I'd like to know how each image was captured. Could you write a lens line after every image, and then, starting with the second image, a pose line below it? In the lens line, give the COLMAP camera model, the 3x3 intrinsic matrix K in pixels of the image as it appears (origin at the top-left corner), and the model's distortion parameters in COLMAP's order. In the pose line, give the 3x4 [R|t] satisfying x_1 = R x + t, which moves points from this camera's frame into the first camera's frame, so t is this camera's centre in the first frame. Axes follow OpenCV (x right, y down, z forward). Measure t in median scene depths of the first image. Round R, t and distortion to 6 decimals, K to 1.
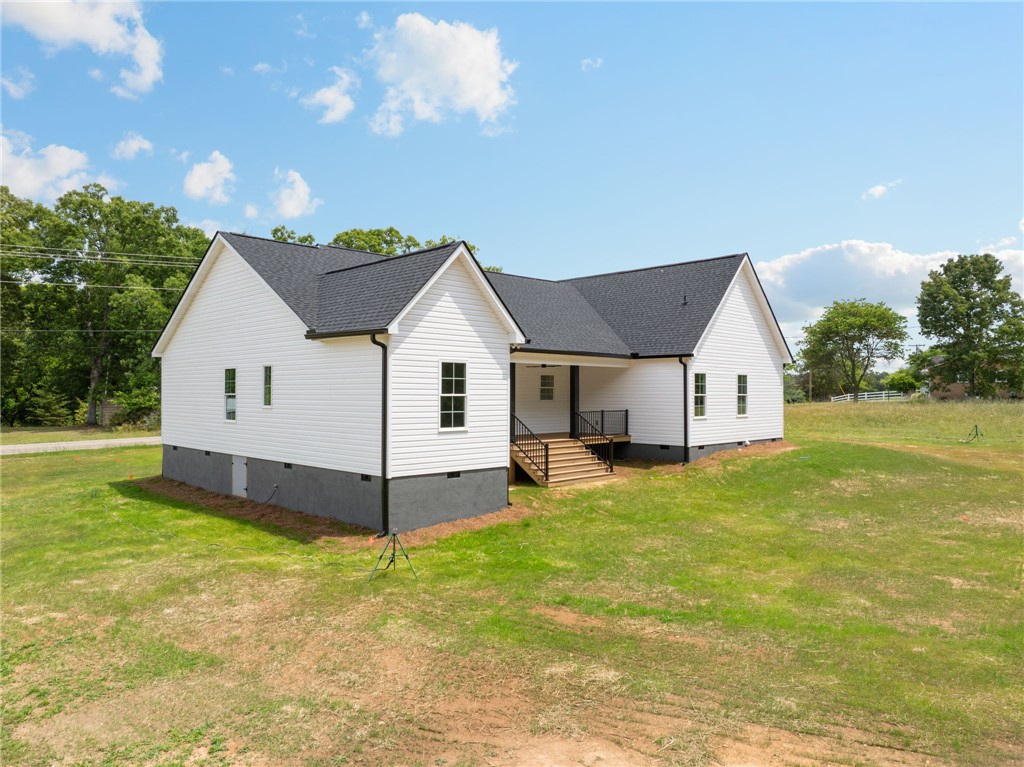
lens RADIAL K [[735.2, 0, 510.4], [0, 735.2, 383.3], [0, 0, 1]] dist [-0.044183, -0.000212]
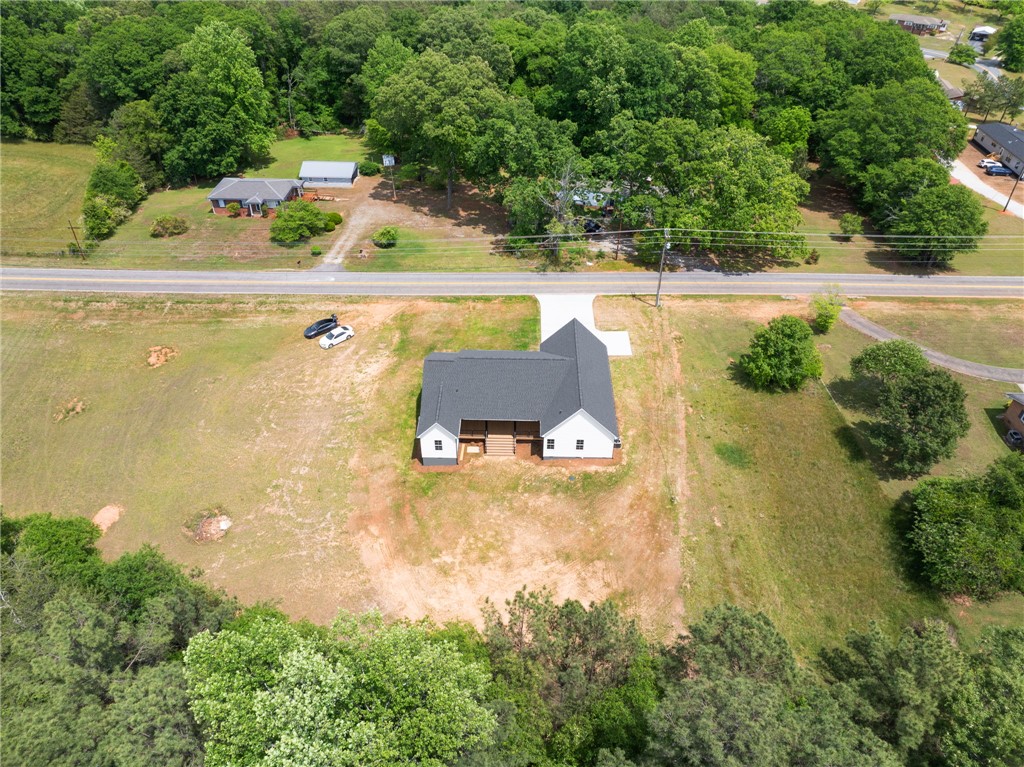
lens RADIAL K [[725.4, 0, 519.5], [0, 725.4, 383.9], [0, 0, 1]] dist [-0.032047, 0.006266]
pose [[0.703977, 0.456085, -0.544428, 2.146531], [-0.005703, 0.770166, 0.637818, -2.650881], [0.710199, -0.445904, 0.544781, -0.759386]]
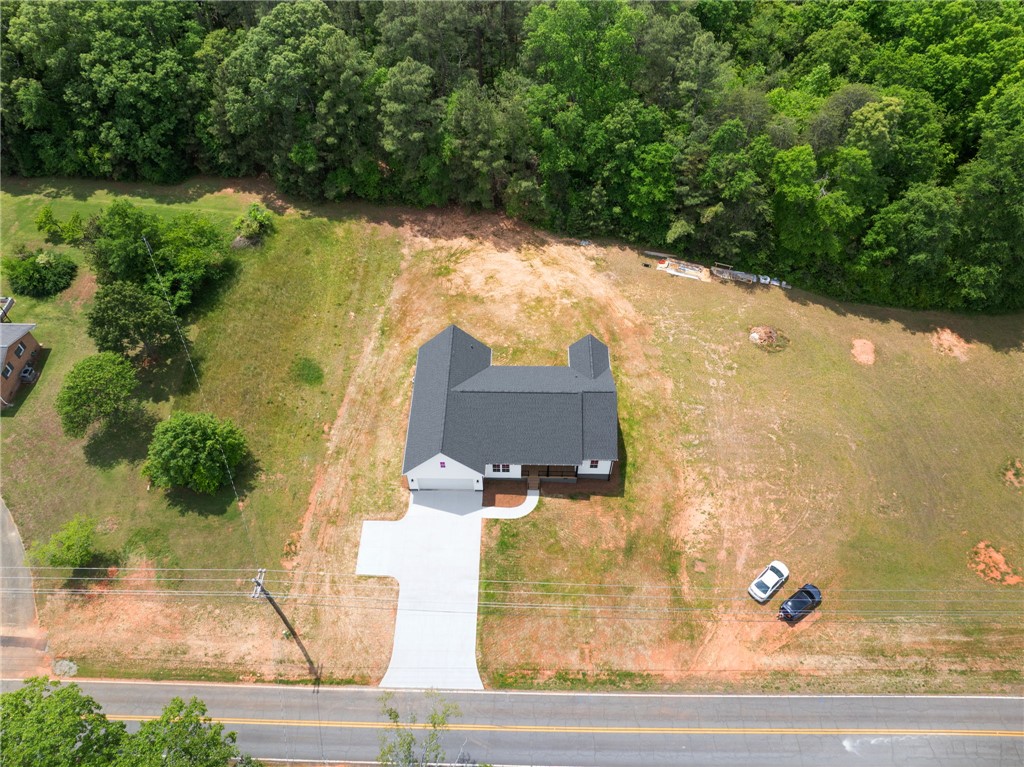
lens RADIAL K [[727.0, 0, 503.9], [0, 727.0, 384.1], [0, 0, 1]] dist [-0.039703, 0.003250]
pose [[-0.695773, -0.554962, 0.455980, -1.666445], [0.002251, 0.633150, 0.774026, -3.019698], [-0.718258, 0.539573, -0.439279, 3.048588]]
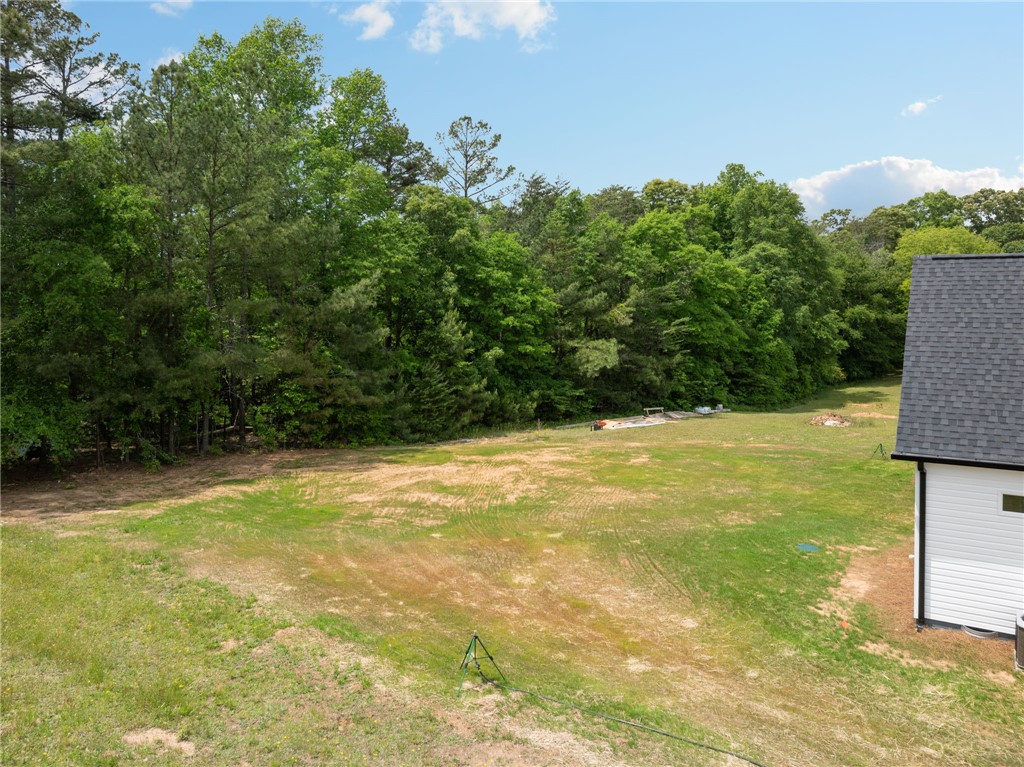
lens RADIAL K [[735.2, 0, 510.4], [0, 735.2, 383.3], [0, 0, 1]] dist [-0.044183, -0.000212]
pose [[-0.975153, 0.034993, -0.218752, 1.076583], [0.014753, 0.995512, 0.093481, -0.172006], [0.221042, 0.087930, -0.971292, 2.067717]]
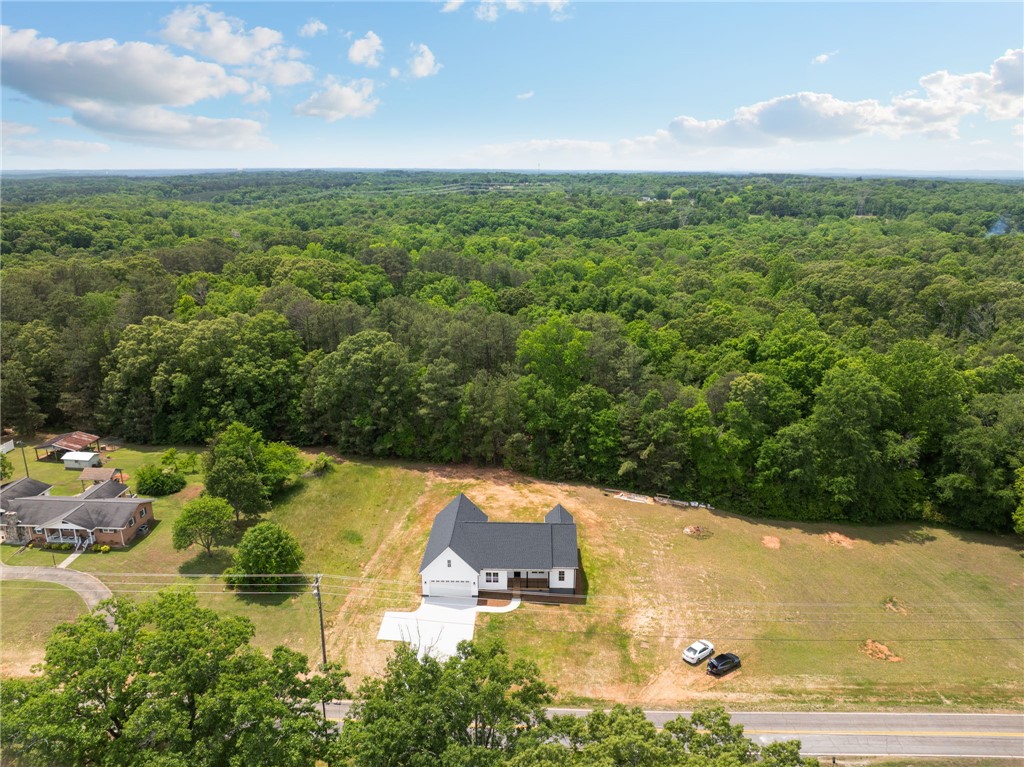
lens RADIAL K [[723.2, 0, 516.6], [0, 723.2, 384.7], [0, 0, 1]] dist [-0.037780, 0.000716]
pose [[-0.692733, -0.206844, 0.690895, -3.405236], [-0.010099, 0.960676, 0.277487, -2.533300], [-0.721123, 0.185247, -0.667582, 4.547143]]
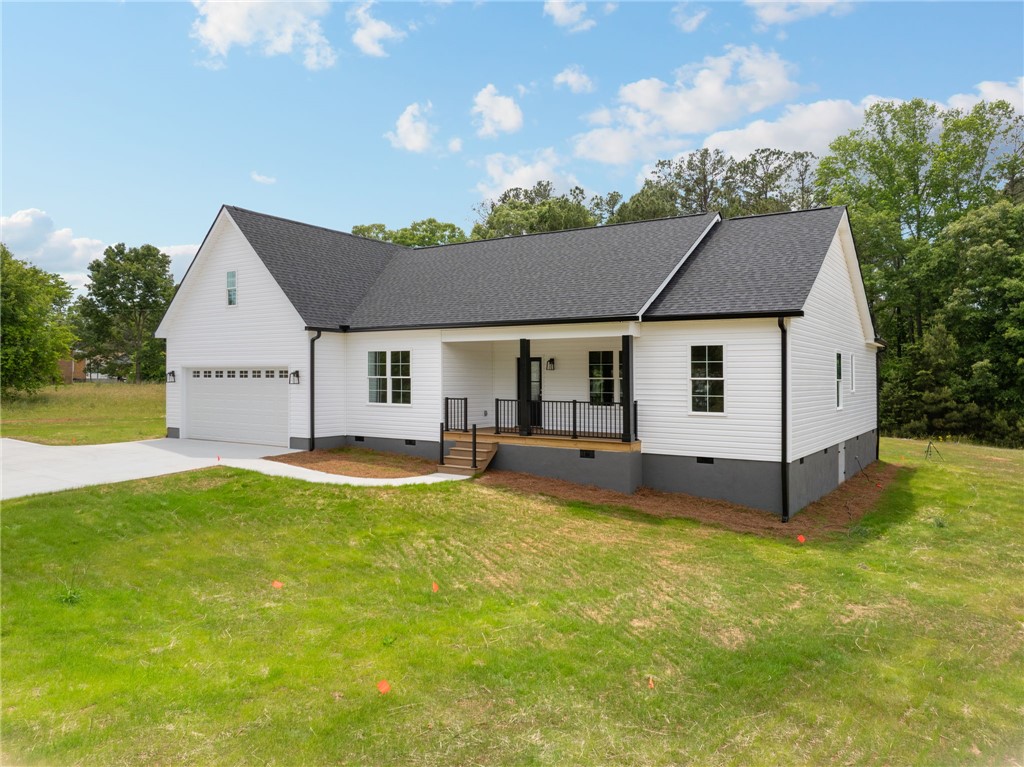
lens RADIAL K [[727.0, 0, 503.9], [0, 727.0, 384.1], [0, 0, 1]] dist [-0.039703, 0.003250]
pose [[-0.197715, -0.011924, 0.980187, -1.312684], [-0.016236, 0.999829, 0.008888, 0.031726], [-0.980125, -0.014157, -0.197874, 1.743106]]
